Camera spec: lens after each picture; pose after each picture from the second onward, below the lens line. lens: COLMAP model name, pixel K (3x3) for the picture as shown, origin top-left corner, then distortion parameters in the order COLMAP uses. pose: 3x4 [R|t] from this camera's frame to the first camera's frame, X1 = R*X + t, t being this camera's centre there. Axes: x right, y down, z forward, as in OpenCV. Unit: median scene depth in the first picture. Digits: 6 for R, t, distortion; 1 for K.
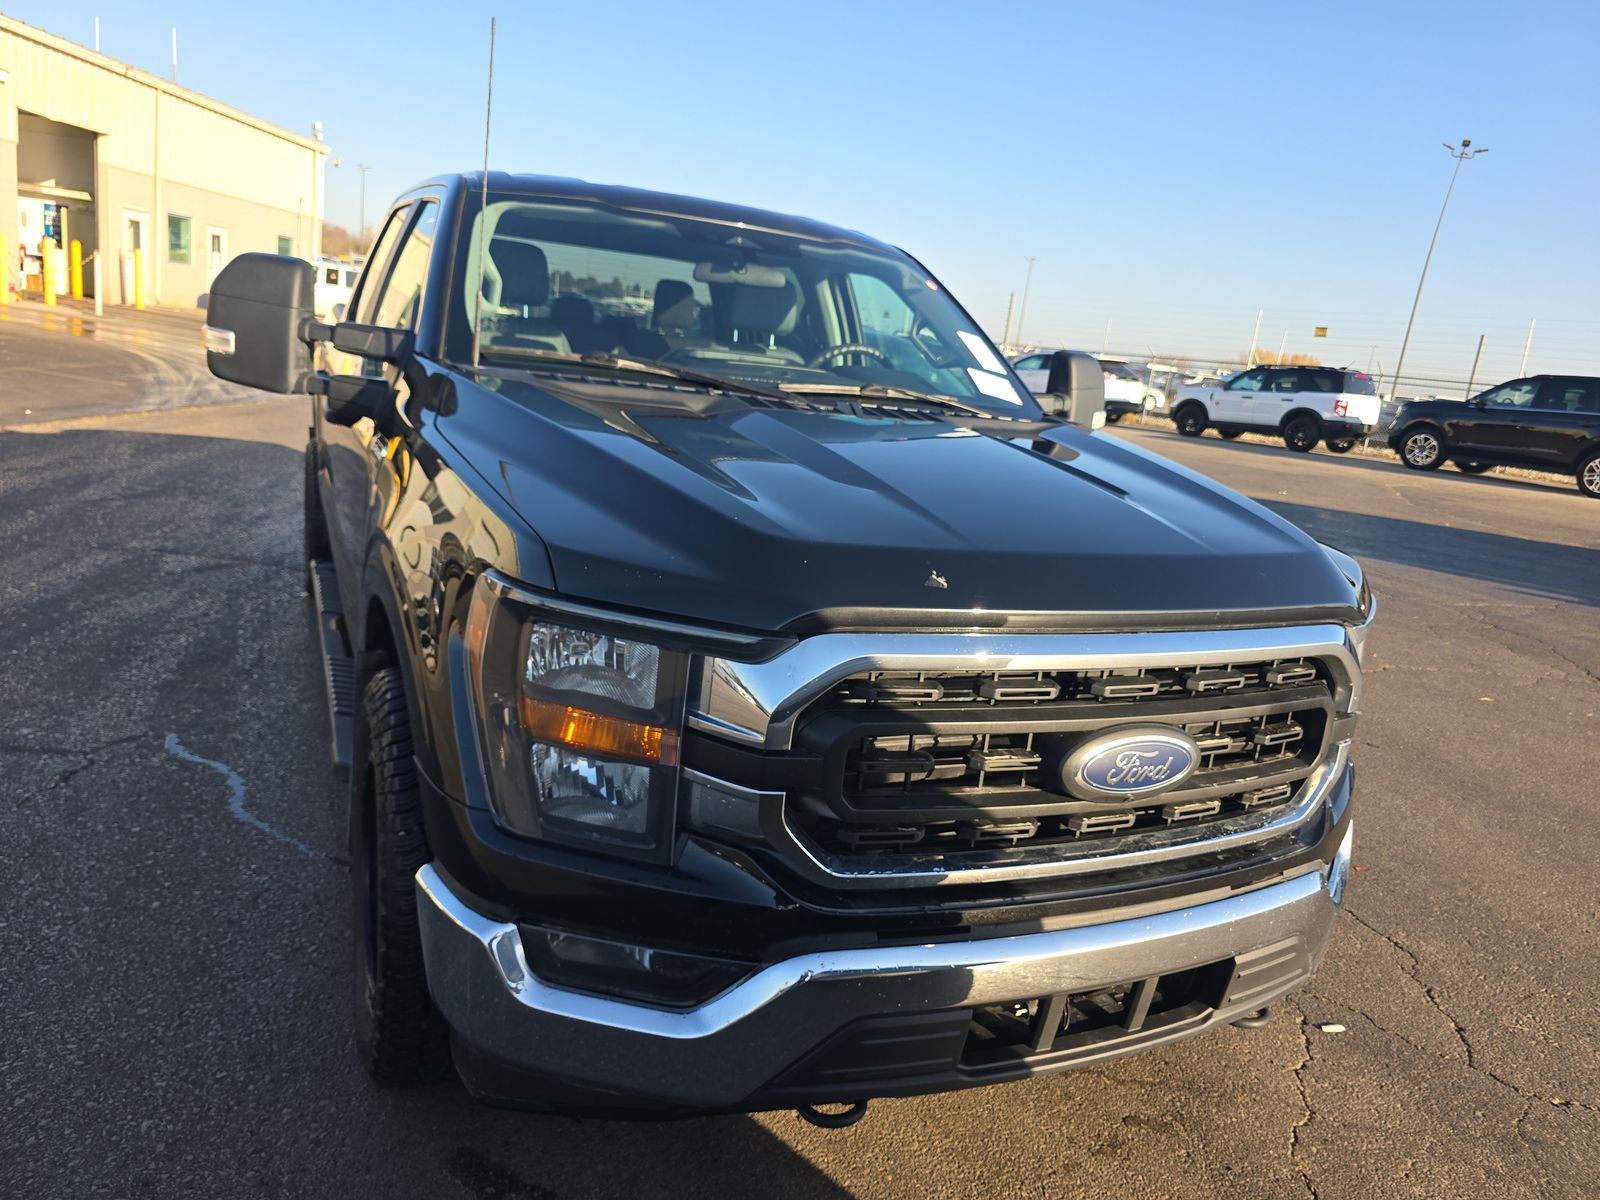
lens RADIAL K [[1091.1, 0, 825.9], [0, 1091.1, 606.0], [0, 0, 1]] dist [0.060446, -0.065624]
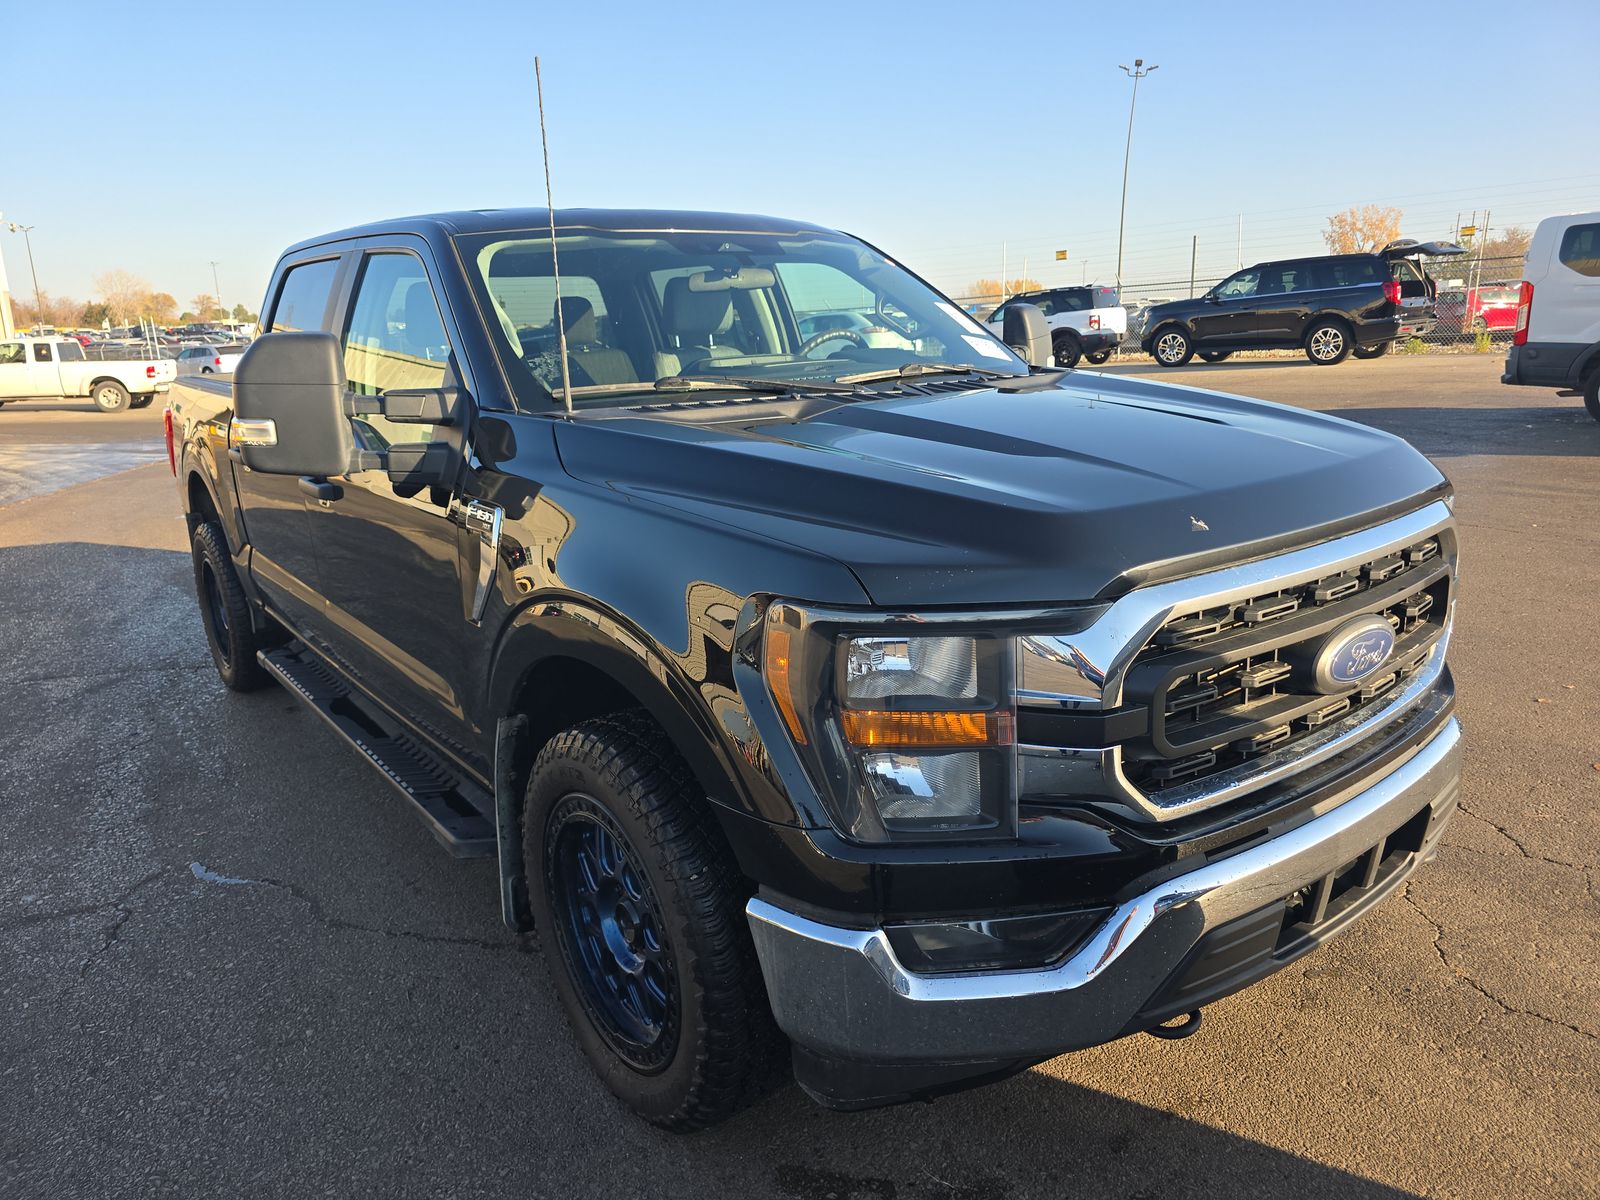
lens RADIAL K [[1078.8, 0, 807.0], [0, 1078.8, 601.5], [0, 0, 1]] dist [0.065254, -0.064294]
pose [[0.962648, -0.203398, 0.178711, -0.289008], [0.199953, 0.979096, 0.037276, -0.040226], [-0.182557, -0.000150, 0.983195, 0.002829]]
